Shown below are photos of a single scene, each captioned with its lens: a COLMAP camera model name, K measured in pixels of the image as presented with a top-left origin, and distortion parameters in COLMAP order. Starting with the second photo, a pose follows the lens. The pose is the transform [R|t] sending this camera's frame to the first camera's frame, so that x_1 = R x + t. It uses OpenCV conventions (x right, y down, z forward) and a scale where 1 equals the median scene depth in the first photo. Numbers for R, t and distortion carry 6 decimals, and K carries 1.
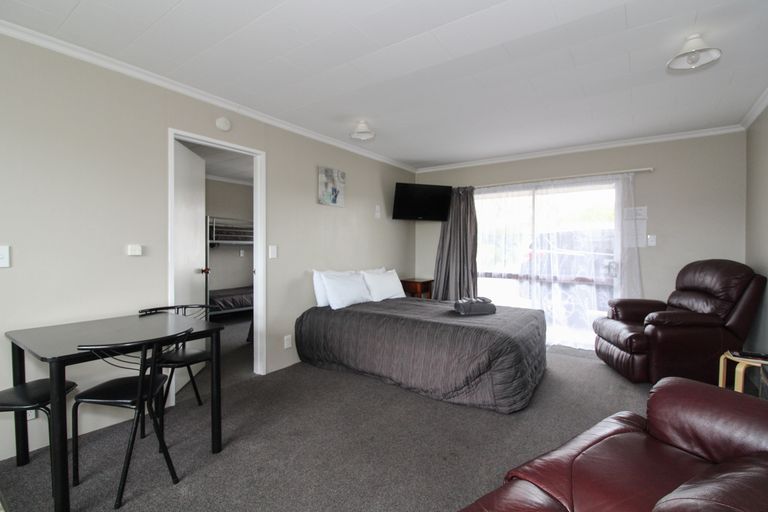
lens RADIAL K [[367.1, 0, 377.0], [0, 367.1, 254.4], [0, 0, 1]] dist [-0.002138, 0.000110]
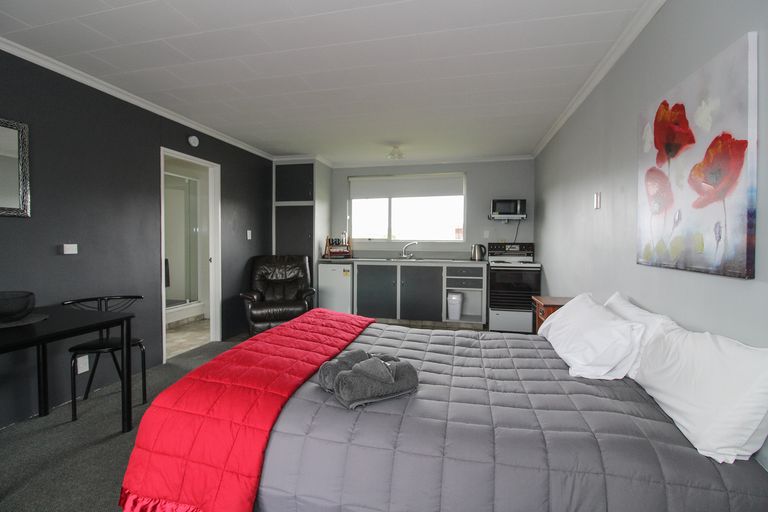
lens RADIAL K [[367.1, 0, 385.1], [0, 367.1, 254.3], [0, 0, 1]] dist [-0.002138, 0.000110]
pose [[0.922390, -0.002673, 0.386251, -0.262075], [-0.002202, 0.999923, 0.012177, 0.013848], [-0.386254, -0.012082, 0.922313, -0.372472]]
